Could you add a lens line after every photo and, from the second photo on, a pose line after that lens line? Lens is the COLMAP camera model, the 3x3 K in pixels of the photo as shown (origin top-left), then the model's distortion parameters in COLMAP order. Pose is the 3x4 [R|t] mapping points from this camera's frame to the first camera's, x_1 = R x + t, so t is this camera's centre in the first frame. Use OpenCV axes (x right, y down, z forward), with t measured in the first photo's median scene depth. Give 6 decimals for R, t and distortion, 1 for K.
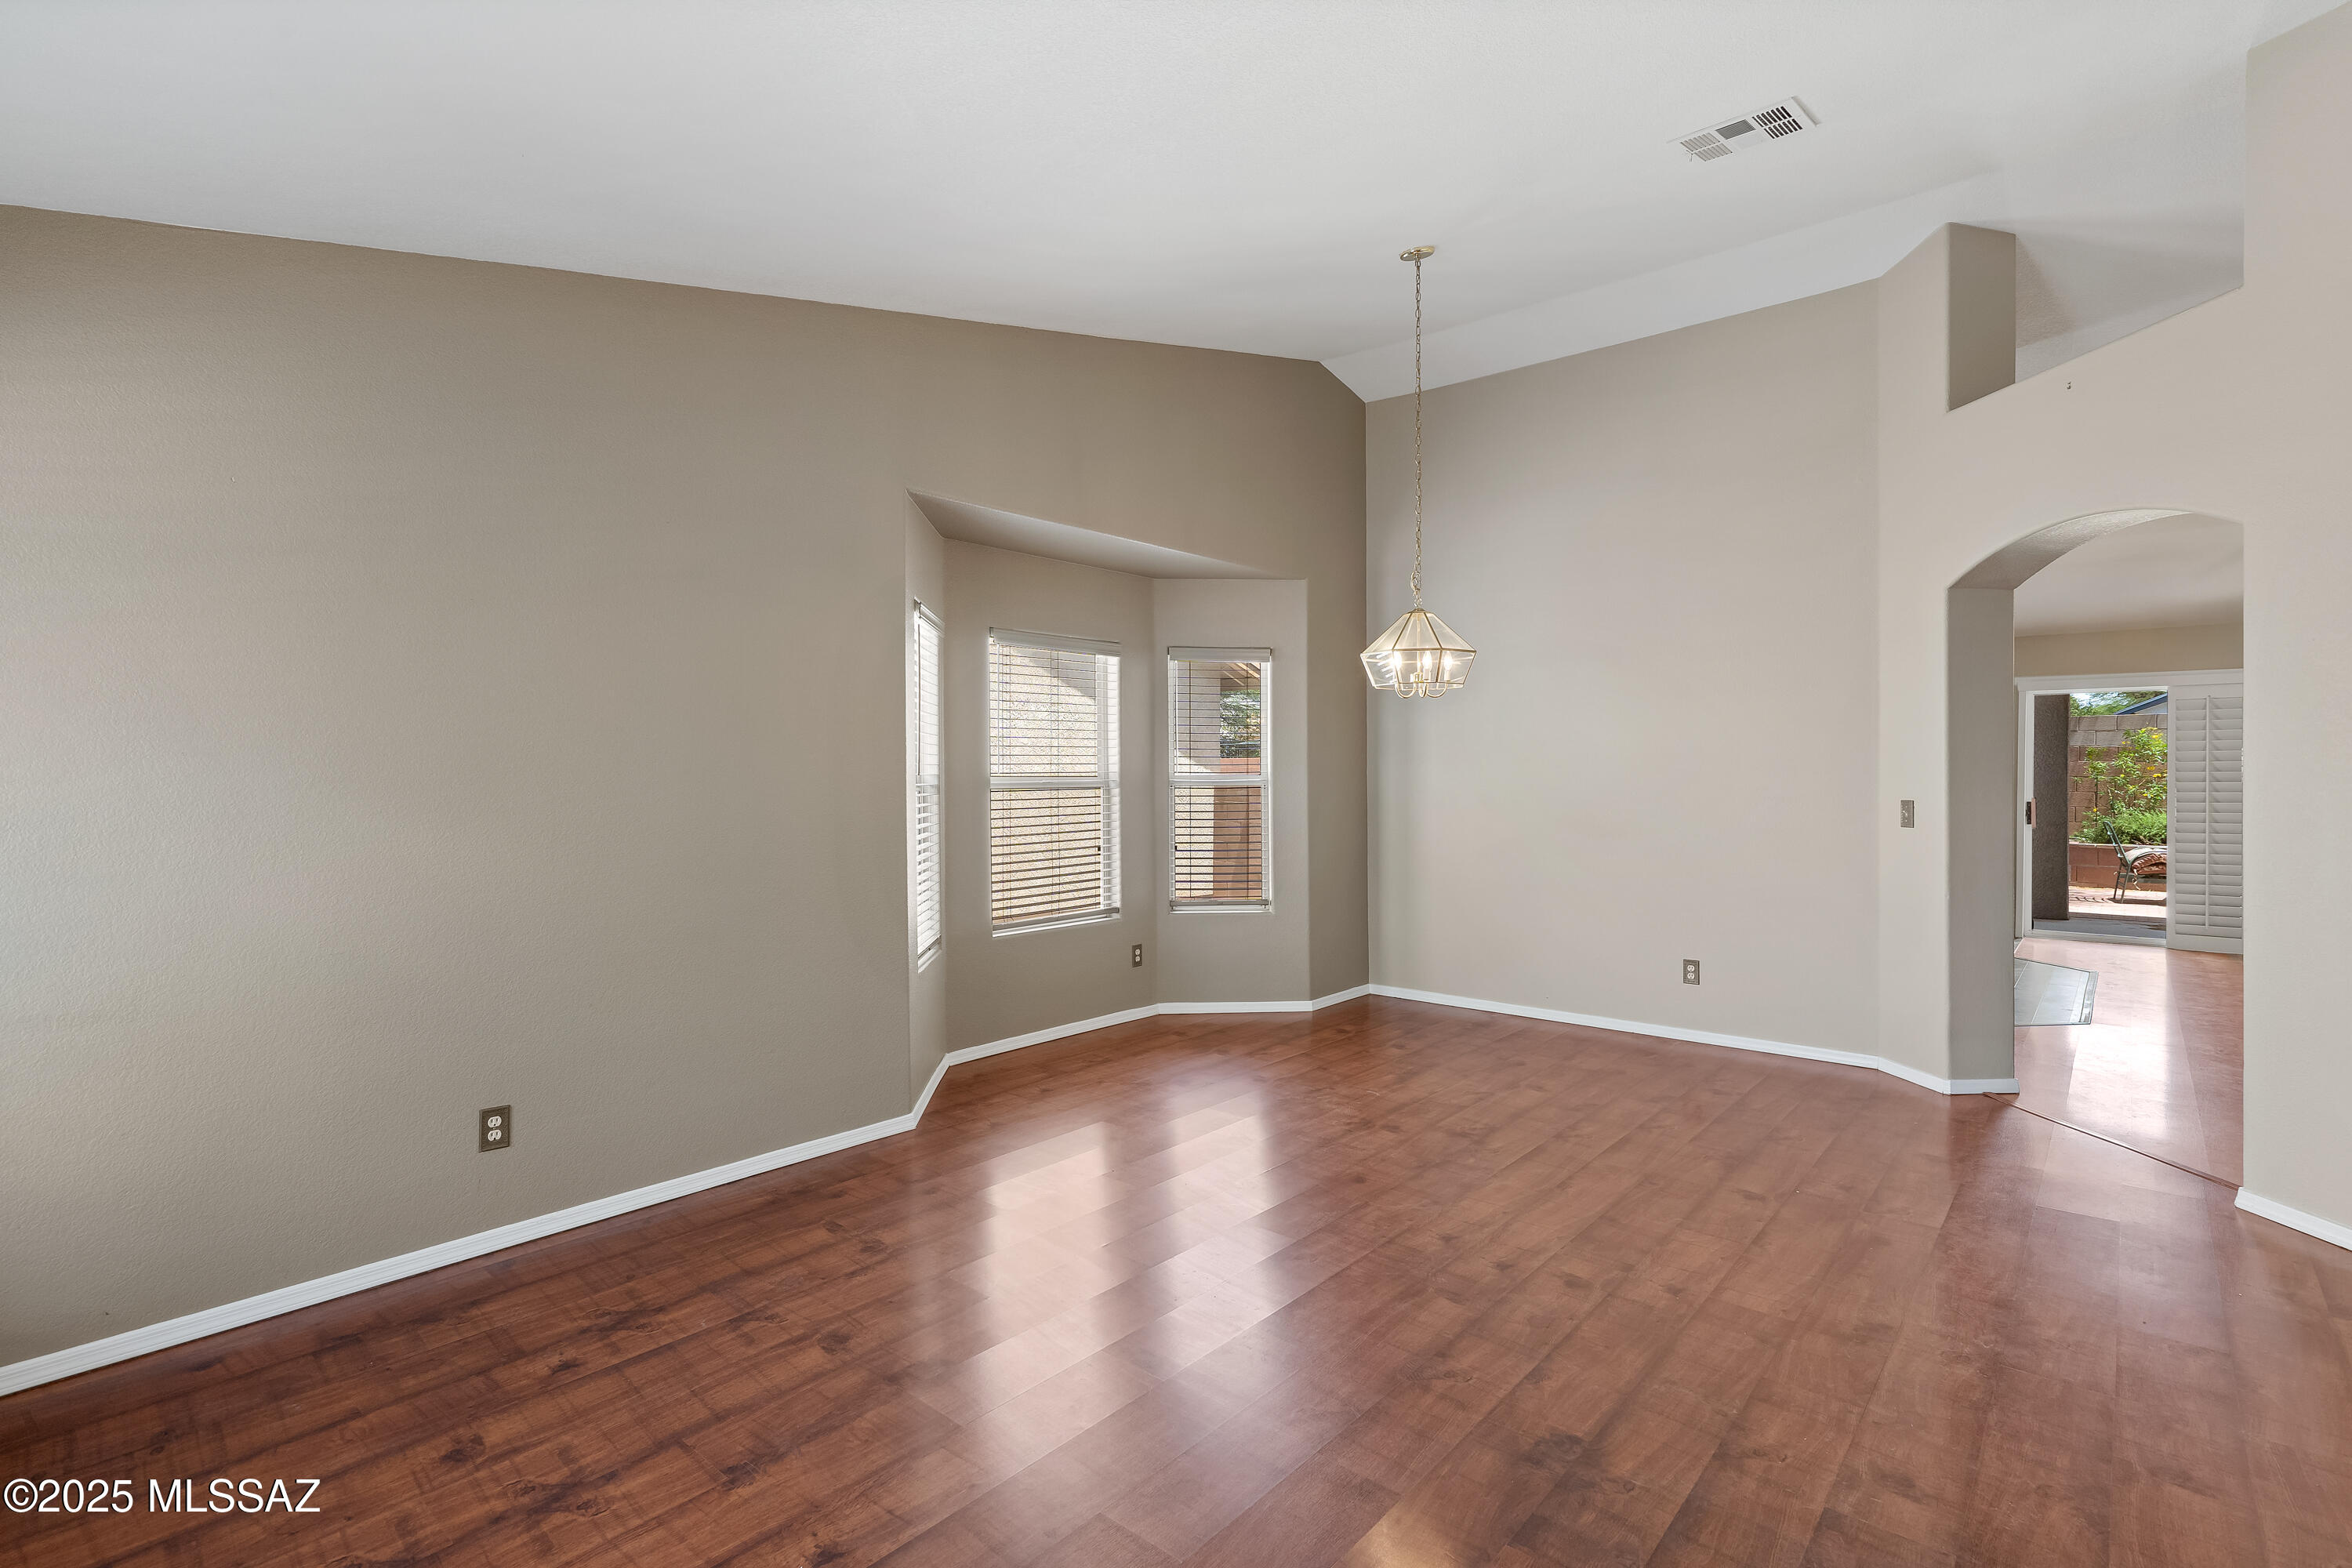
lens RADIAL K [[1097.8, 0, 1180.6], [0, 1097.8, 786.6], [0, 0, 1]] dist [-0.001924, -0.000223]
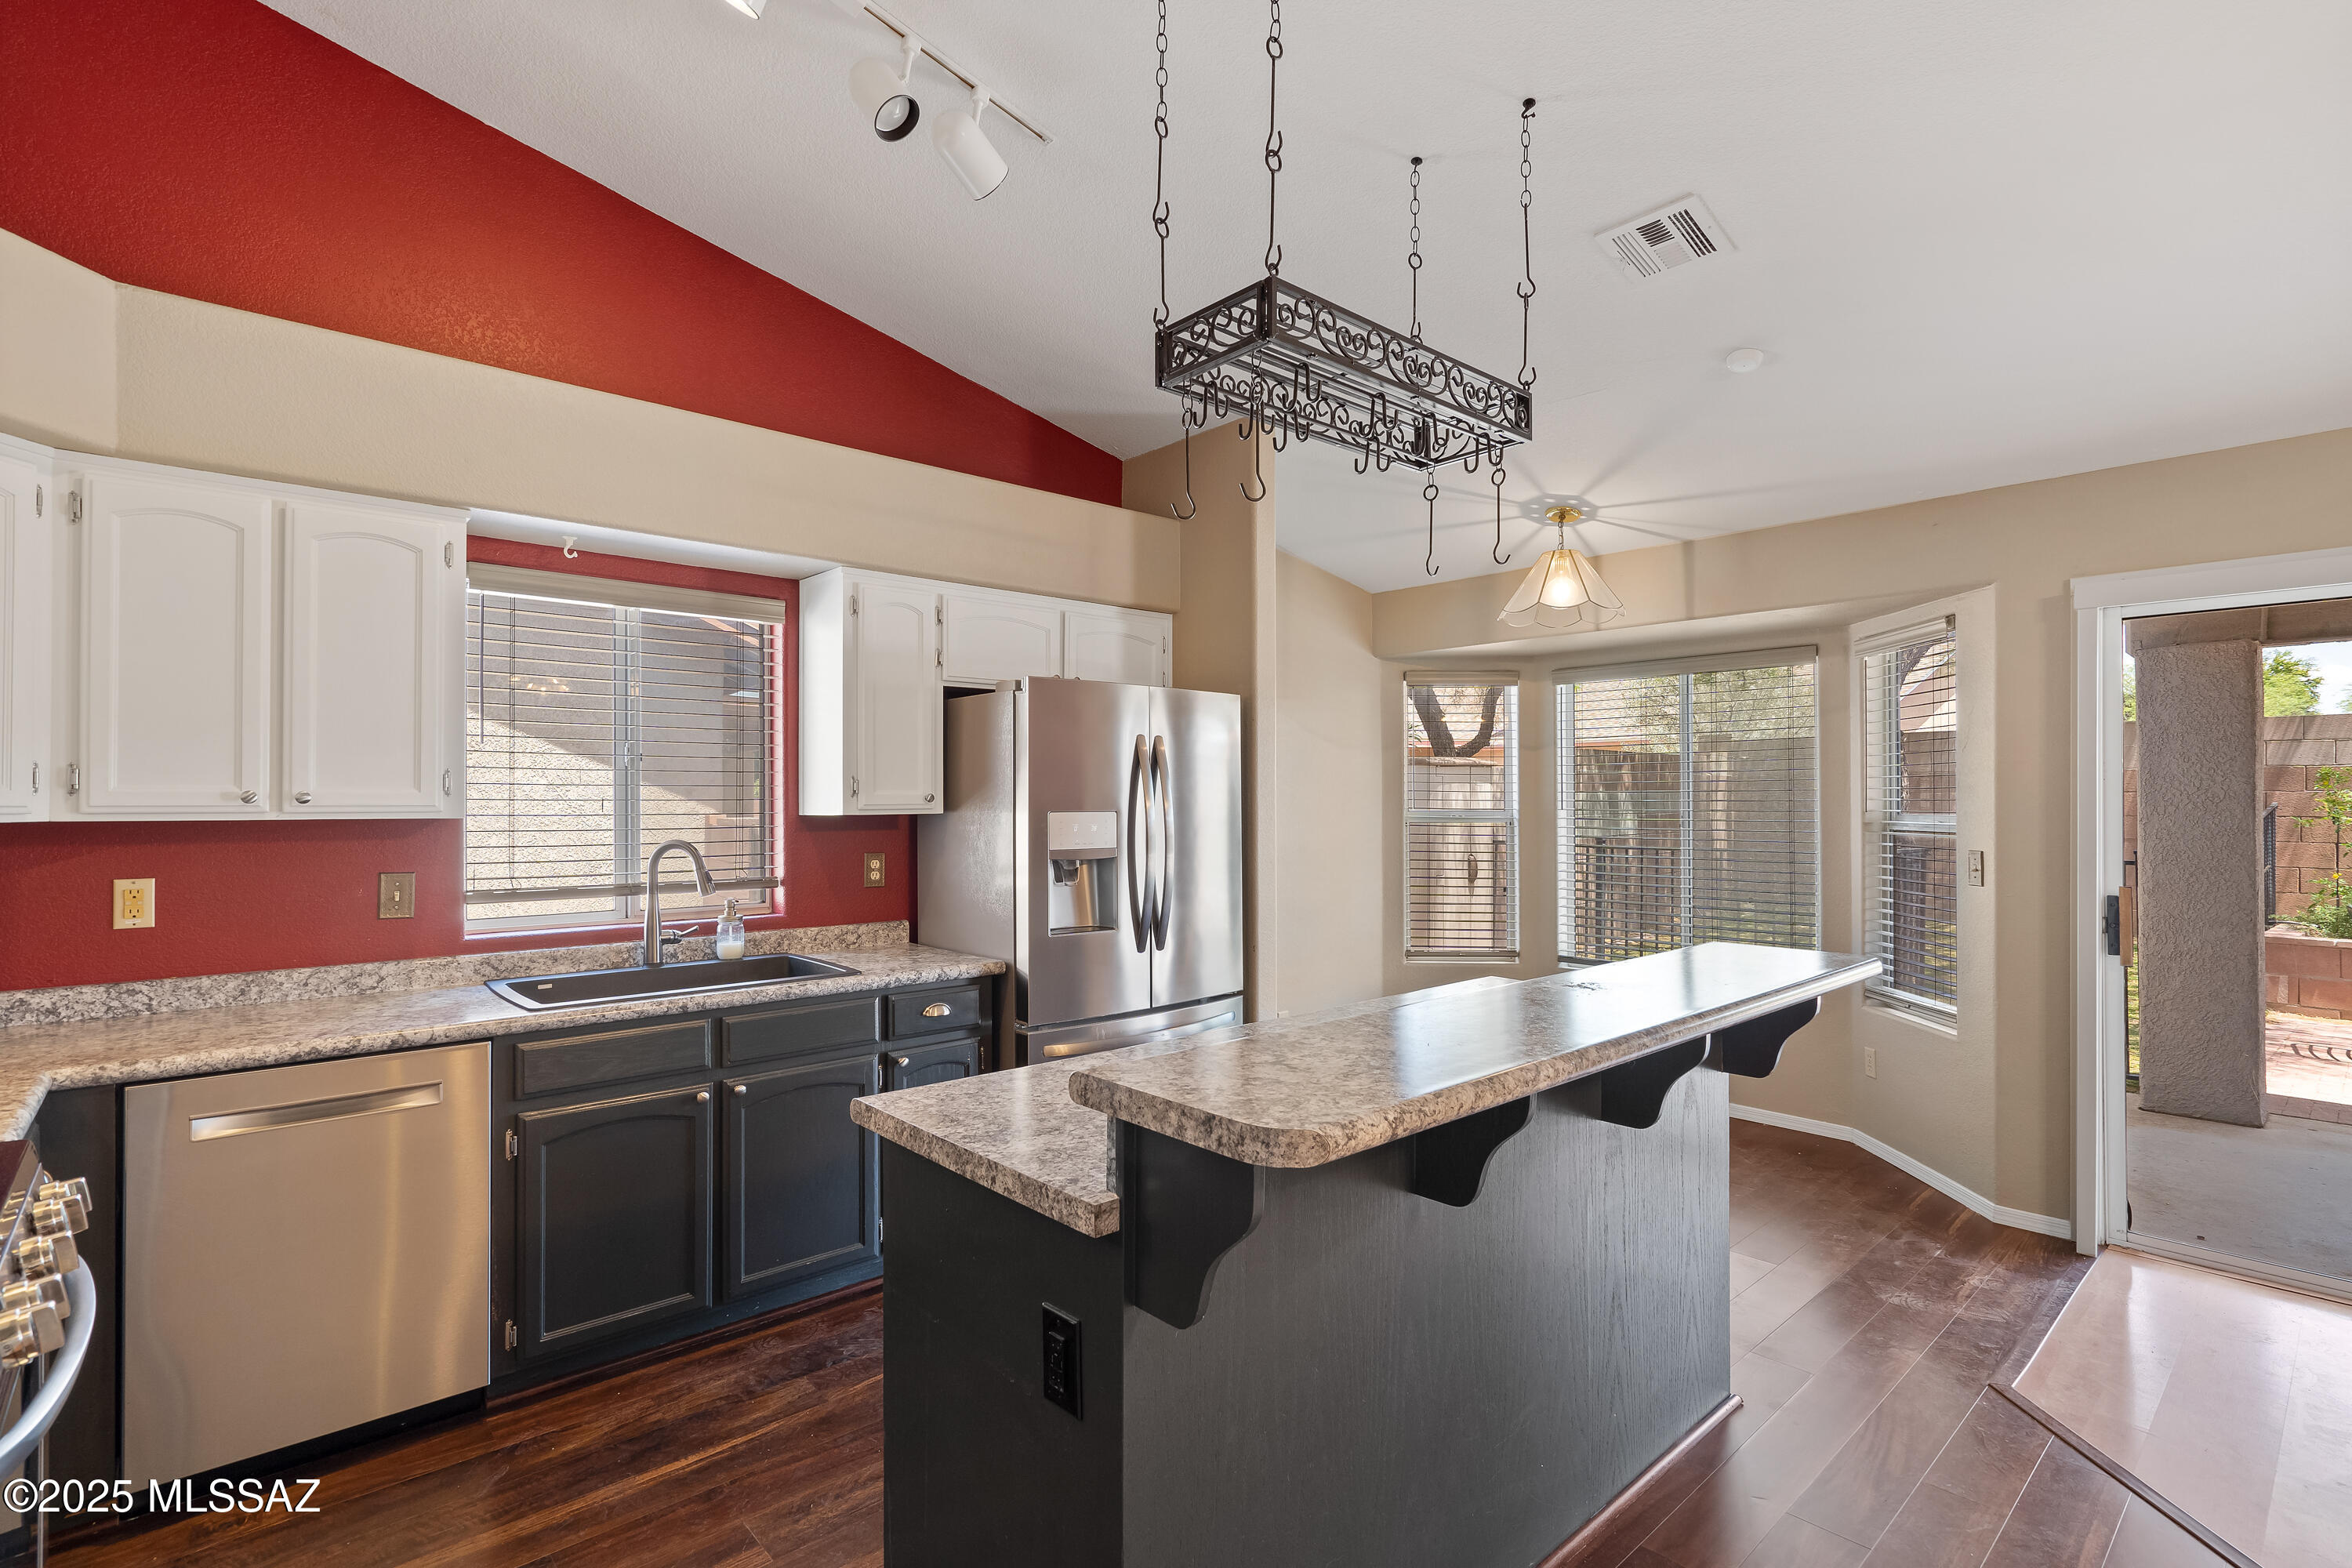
lens RADIAL K [[1101.9, 0, 1186.7], [0, 1101.9, 790.5], [0, 0, 1]] dist [-0.000382, 0.000430]
pose [[0.992840, 0.001756, -0.119441, 0.886302], [-0.004322, 0.999765, -0.021228, -0.024443], [0.119376, 0.021592, 0.992614, 1.027305]]
